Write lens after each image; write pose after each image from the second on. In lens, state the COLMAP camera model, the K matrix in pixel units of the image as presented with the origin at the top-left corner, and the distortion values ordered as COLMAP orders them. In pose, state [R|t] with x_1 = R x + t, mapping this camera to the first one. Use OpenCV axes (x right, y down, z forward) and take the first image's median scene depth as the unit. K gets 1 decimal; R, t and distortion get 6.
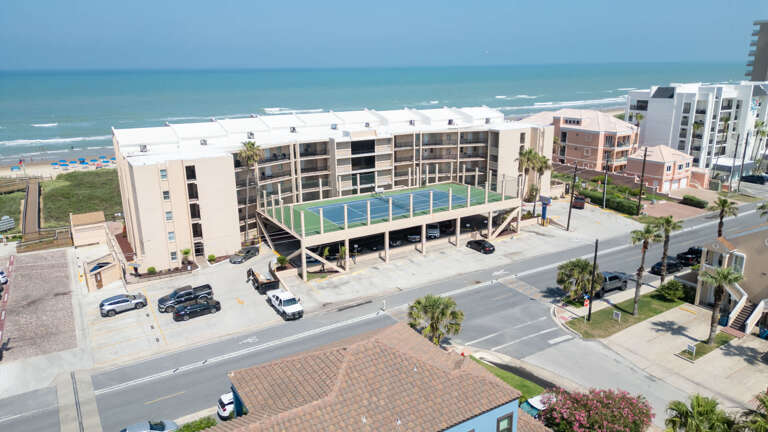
lens RADIAL K [[544.2, 0, 384.0], [0, 544.2, 216.0], [0, 0, 1]] dist [0.039065, -0.002303]
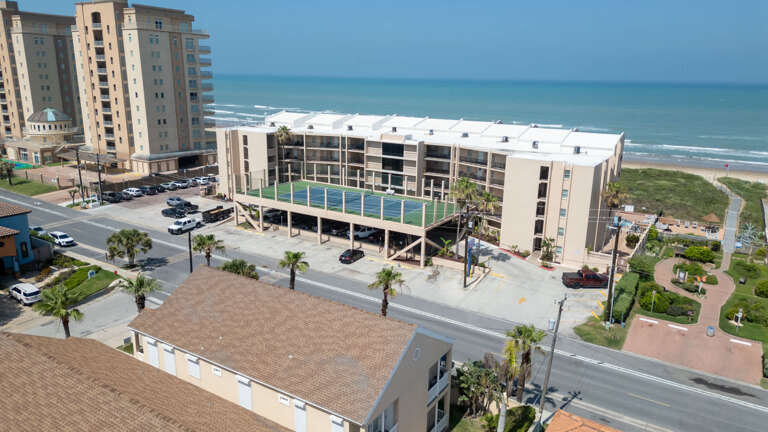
lens RADIAL K [[544.2, 0, 384.0], [0, 544.2, 216.0], [0, 0, 1]] dist [0.039065, -0.002303]
pose [[0.438918, 0.247577, -0.863746, 0.921480], [-0.257699, 0.955592, 0.142952, -0.151955], [0.860780, 0.159842, 0.483227, 0.491023]]
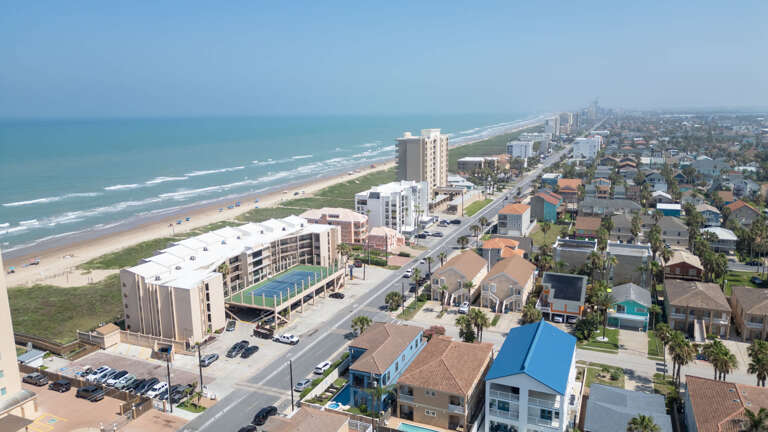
lens RADIAL K [[544.2, 0, 384.0], [0, 544.2, 216.0], [0, 0, 1]] dist [0.039065, -0.002303]
pose [[0.815637, -0.114914, 0.567037, -0.698806], [0.162796, 0.986062, -0.034337, -0.122224], [-0.555188, 0.120318, 0.822976, -0.705163]]
